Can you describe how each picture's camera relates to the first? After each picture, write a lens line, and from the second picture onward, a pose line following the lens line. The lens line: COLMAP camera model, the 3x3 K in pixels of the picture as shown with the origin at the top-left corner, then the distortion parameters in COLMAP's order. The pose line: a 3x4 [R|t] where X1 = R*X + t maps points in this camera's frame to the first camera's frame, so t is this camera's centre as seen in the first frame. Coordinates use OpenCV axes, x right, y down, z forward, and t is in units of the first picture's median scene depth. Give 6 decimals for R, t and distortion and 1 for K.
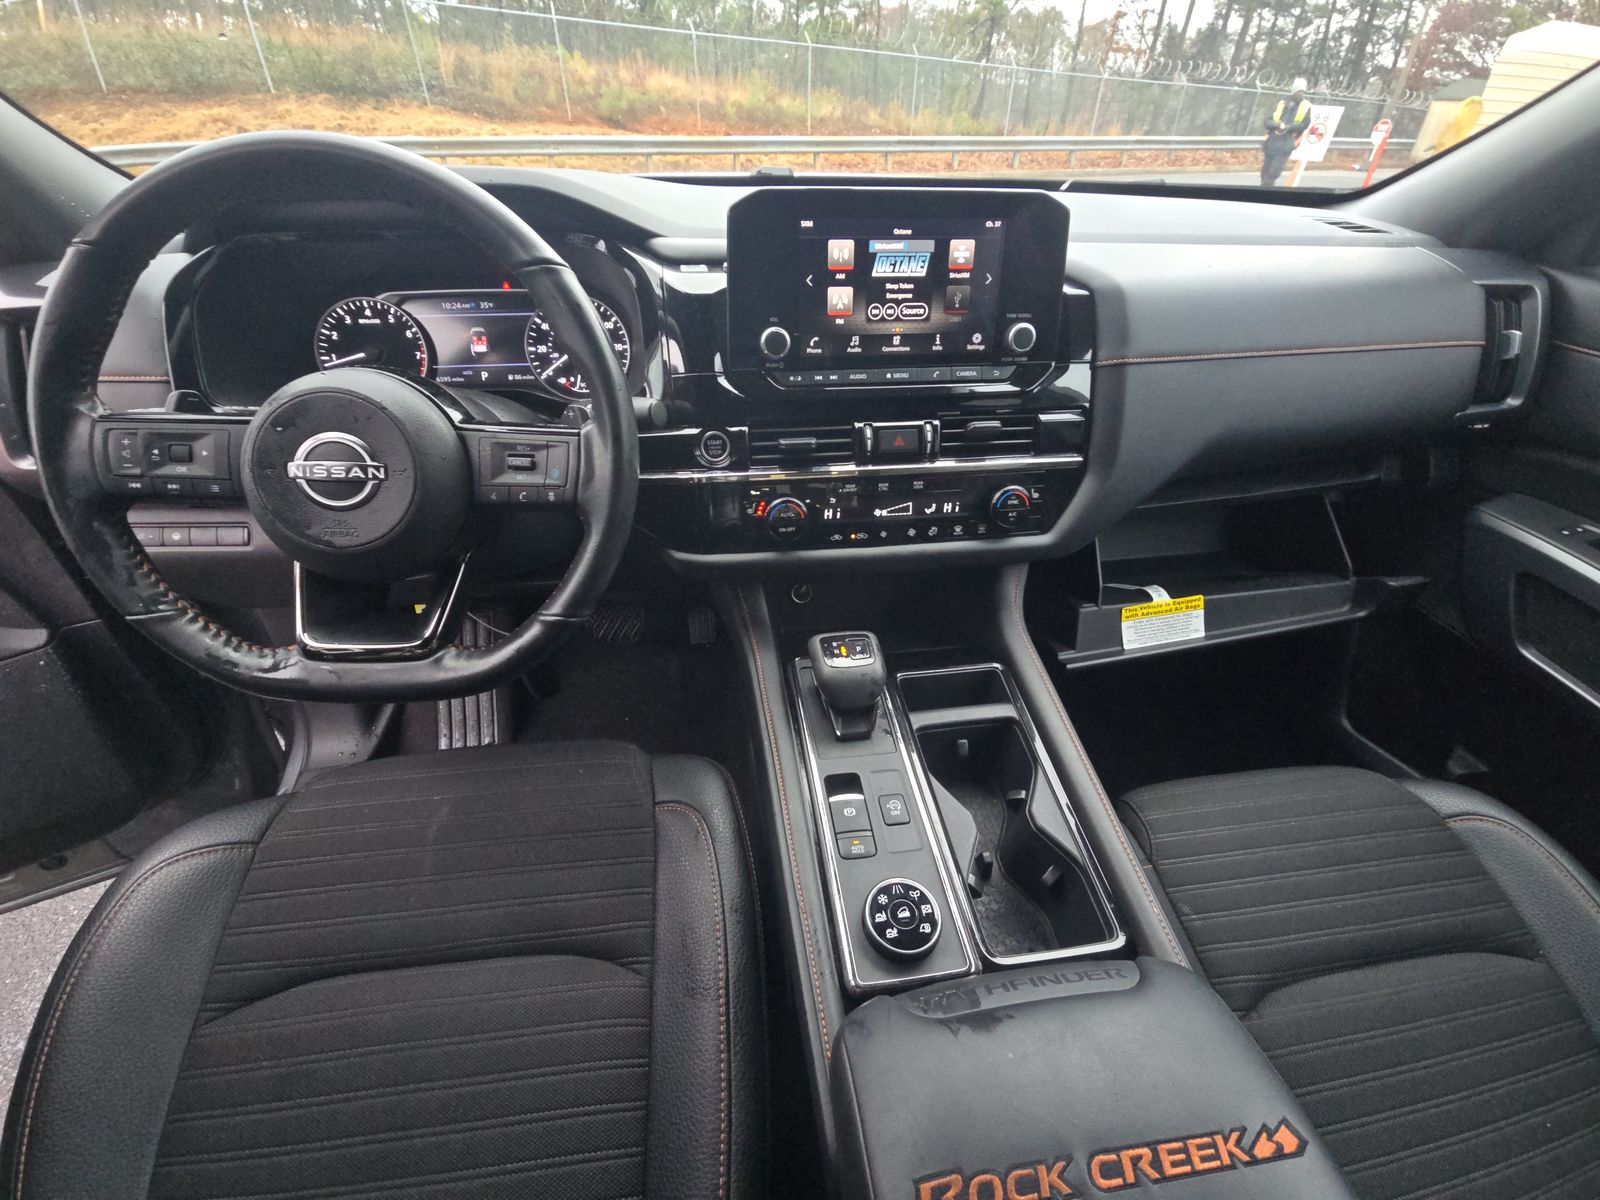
lens RADIAL K [[640.4, 0, 798.6], [0, 640.4, 598.4], [0, 0, 1]] dist [-0.000512, 0.000810]
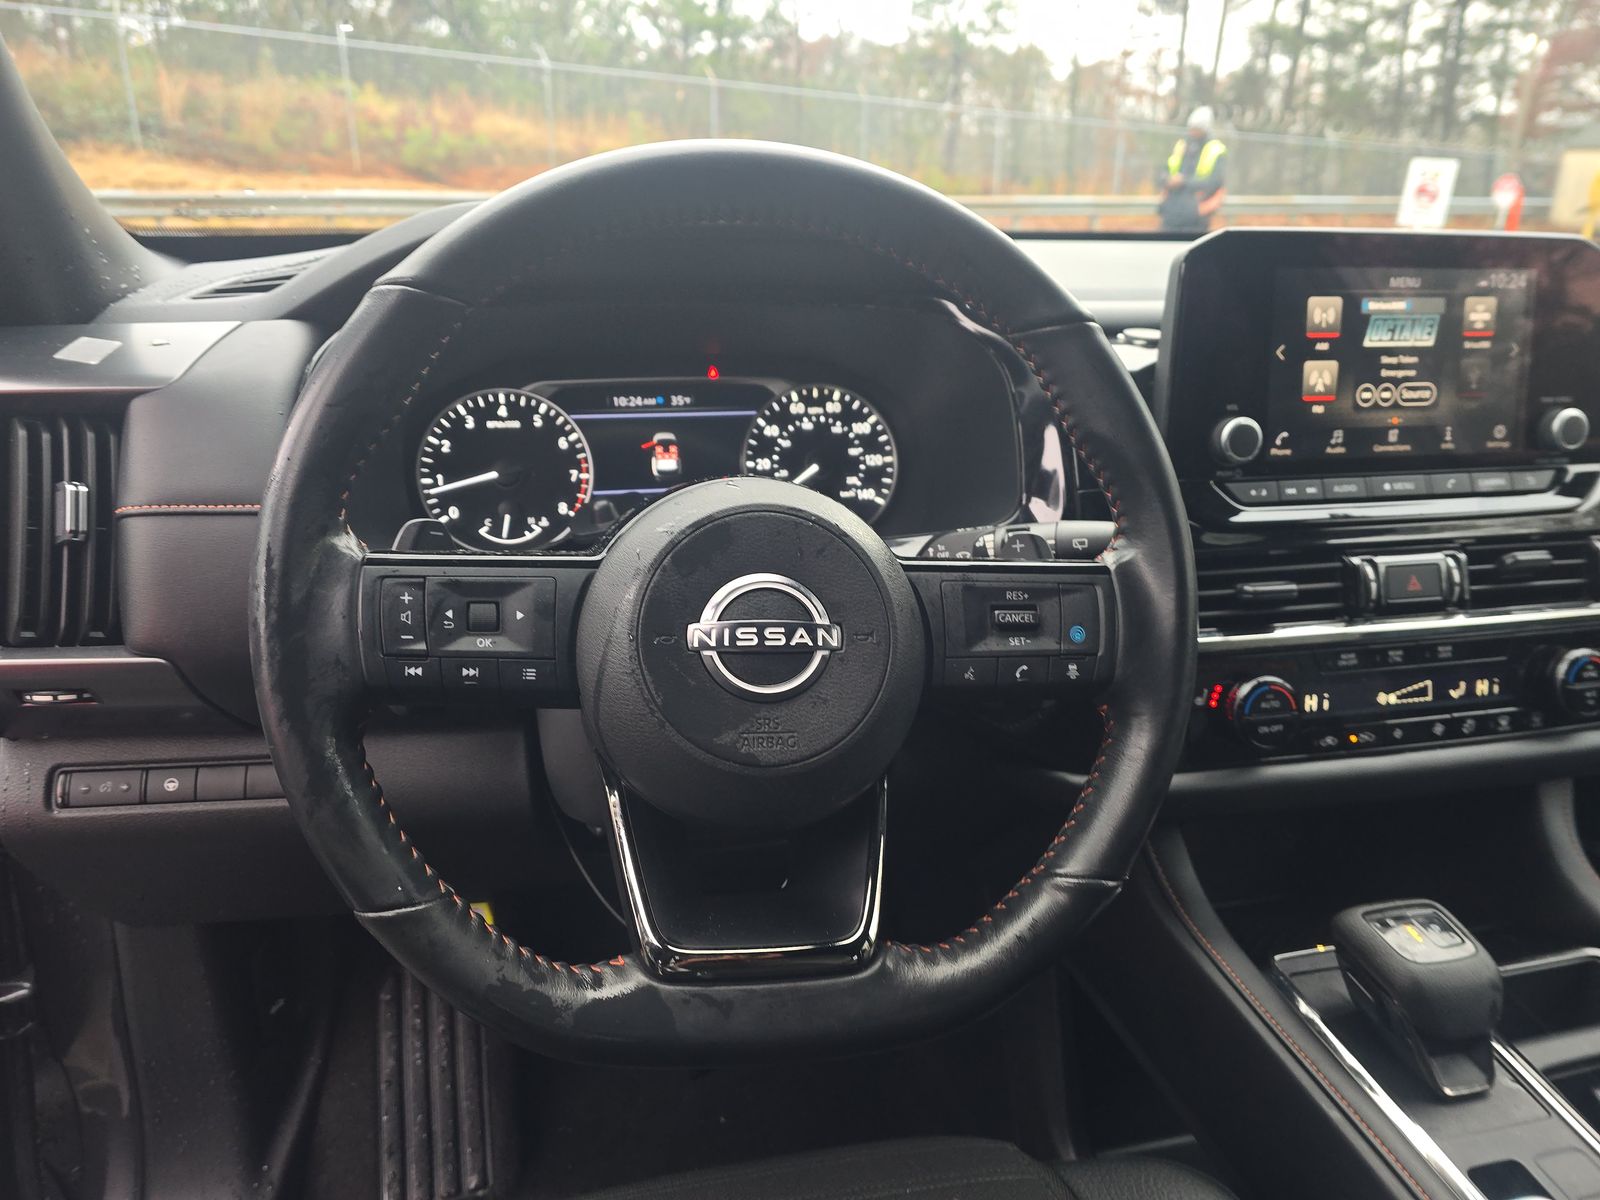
lens RADIAL K [[1073.6, 0, 808.2], [0, 1073.6, 600.5], [0, 0, 1]] dist [0.046099, -0.035891]
pose [[0.996089, -0.025725, 0.084531, -0.543785], [0.047138, 0.963881, -0.262129, 0.023237], [-0.074735, 0.265088, 0.961323, 0.019710]]
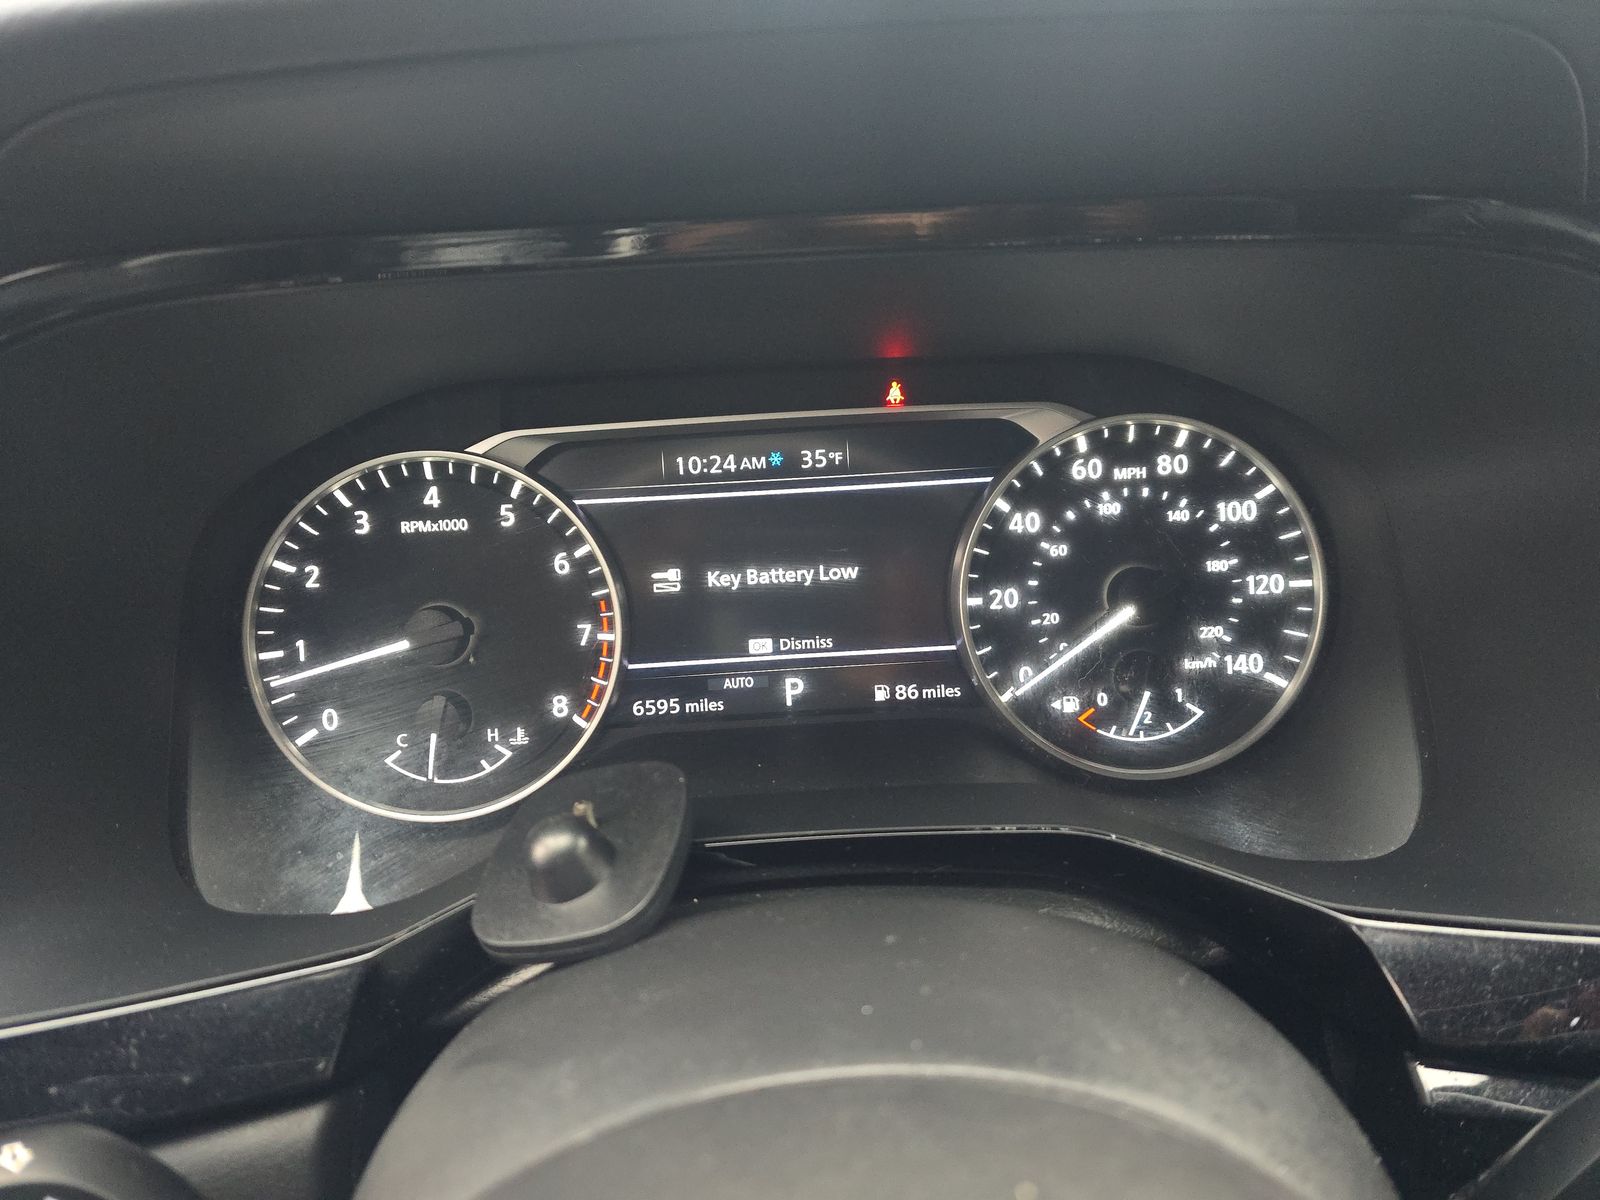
lens RADIAL K [[1073.6, 0, 792.2], [0, 1073.6, 615.4], [0, 0, 1]] dist [0.046099, -0.035891]
pose [[0.993355, -0.007872, -0.114820, -0.530879], [-0.014249, 0.981571, -0.190563, -0.353649], [0.114204, 0.190933, 0.974937, 0.648142]]
